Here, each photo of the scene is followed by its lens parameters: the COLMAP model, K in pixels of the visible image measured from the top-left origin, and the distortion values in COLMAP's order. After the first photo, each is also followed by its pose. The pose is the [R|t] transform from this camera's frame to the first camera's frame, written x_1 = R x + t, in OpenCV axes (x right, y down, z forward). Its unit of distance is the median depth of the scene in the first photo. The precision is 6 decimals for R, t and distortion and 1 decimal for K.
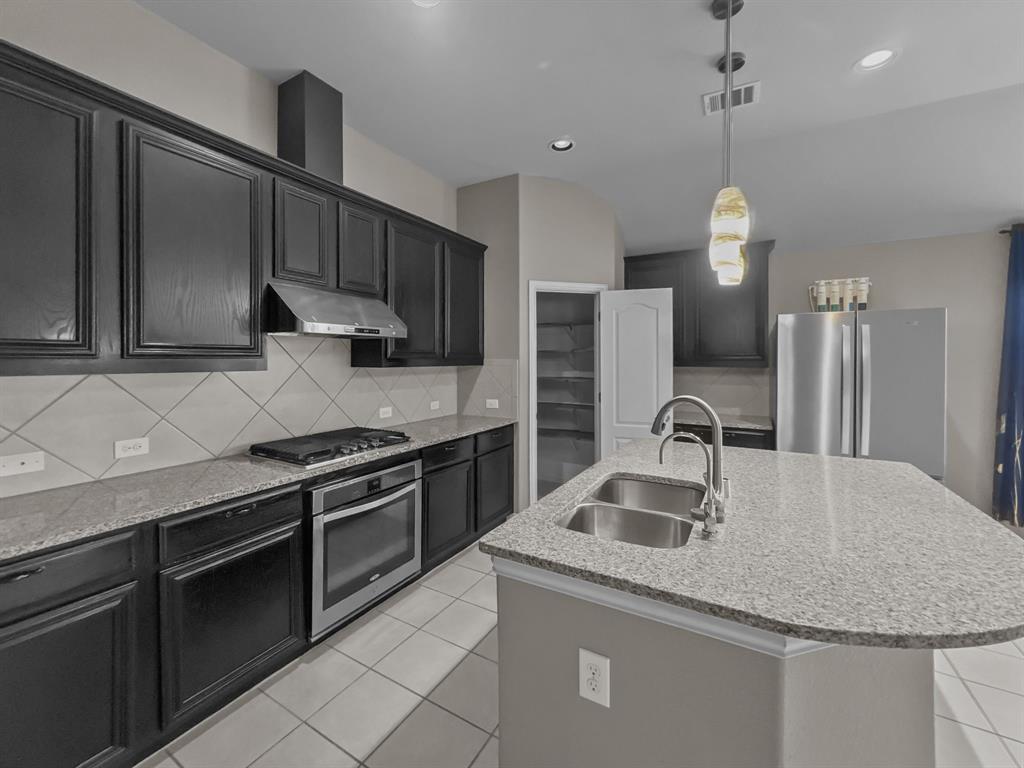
lens RADIAL K [[419.2, 0, 511.6], [0, 419.2, 357.6], [0, 0, 1]] dist [-0.000872, -0.000054]
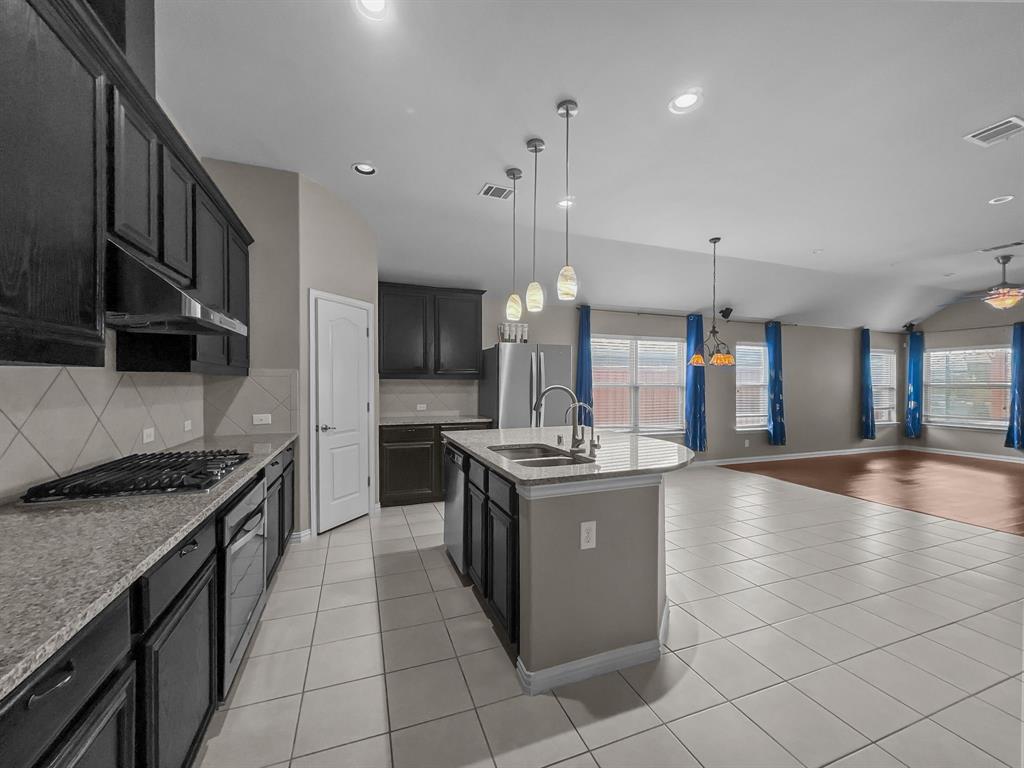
lens RADIAL K [[405.3, 0, 512.0], [0, 405.3, 384.0], [0, 0, 1]] dist [0.001528, 0.000291]
pose [[0.636564, -0.003632, 0.771215, -0.389579], [-0.000952, 0.999984, 0.005495, 0.031667], [-0.771223, -0.004232, 0.636551, 0.043847]]
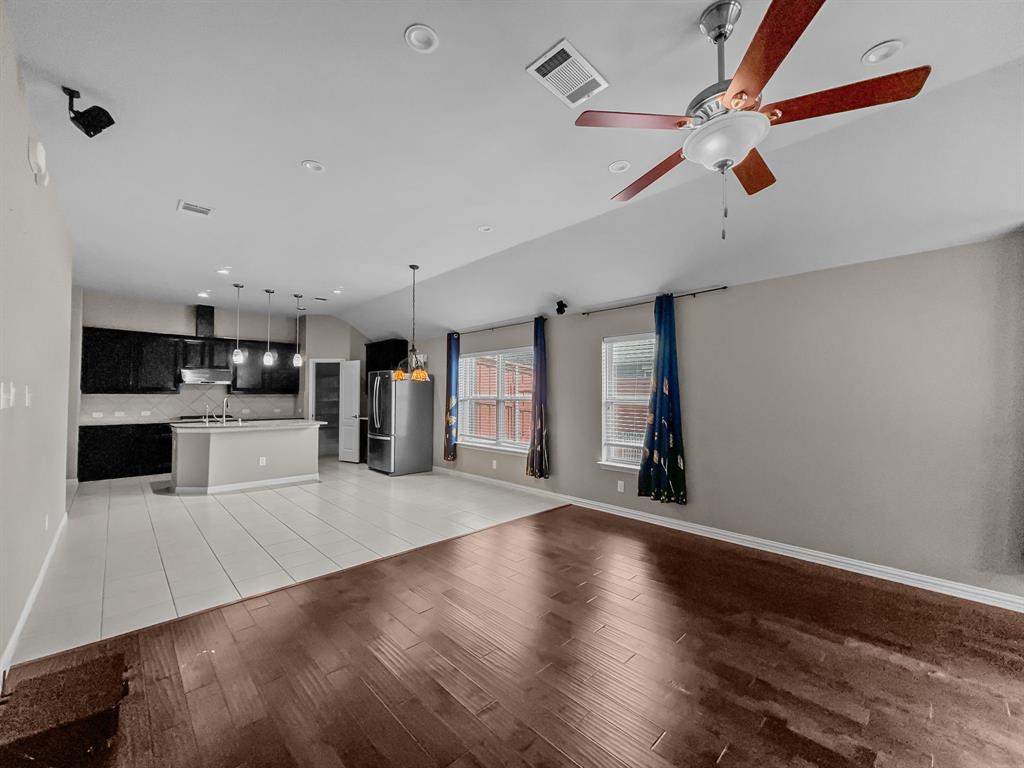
lens RADIAL K [[405.3, 0, 512.0], [0, 405.3, 384.0], [0, 0, 1]] dist [0.001528, 0.000291]
pose [[0.964913, -0.011213, -0.262330, 1.801439], [0.004811, 0.999675, -0.025033, 0.025987], [0.262525, 0.022892, 0.964654, -0.938069]]
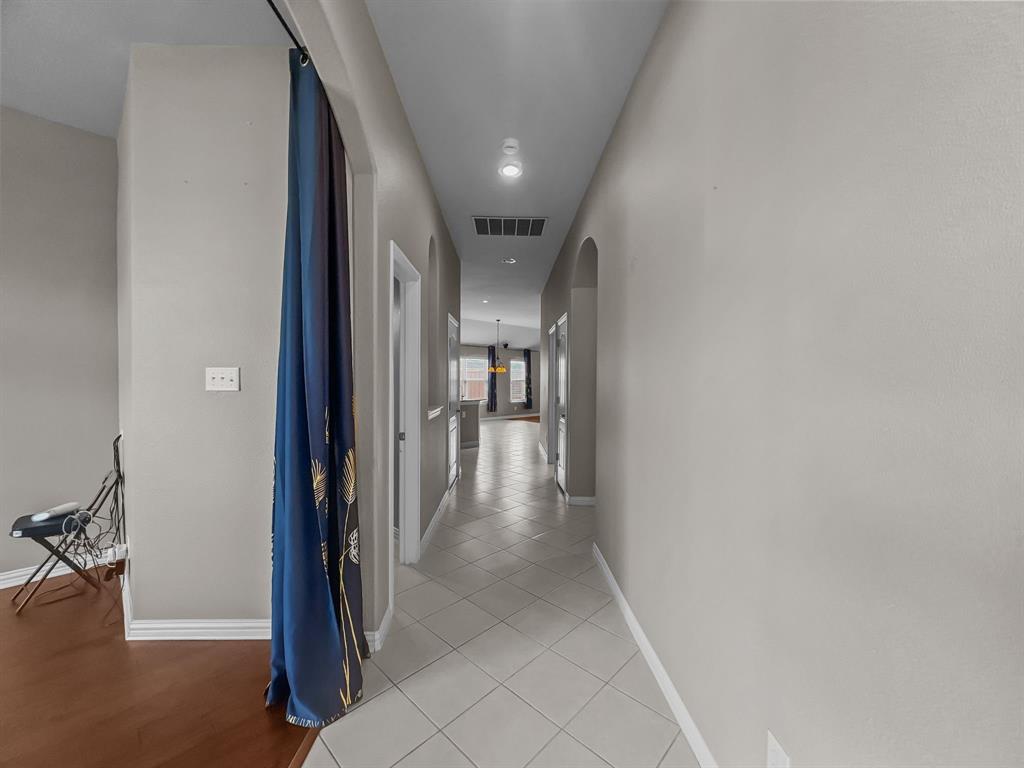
lens RADIAL K [[405.3, 0, 512.0], [0, 405.3, 384.0], [0, 0, 1]] dist [0.001528, 0.000291]
pose [[0.232762, -0.013402, 0.972441, -2.053143], [0.001342, 0.999909, 0.013459, 0.029835], [-0.972533, -0.001827, 0.232759, -0.478994]]
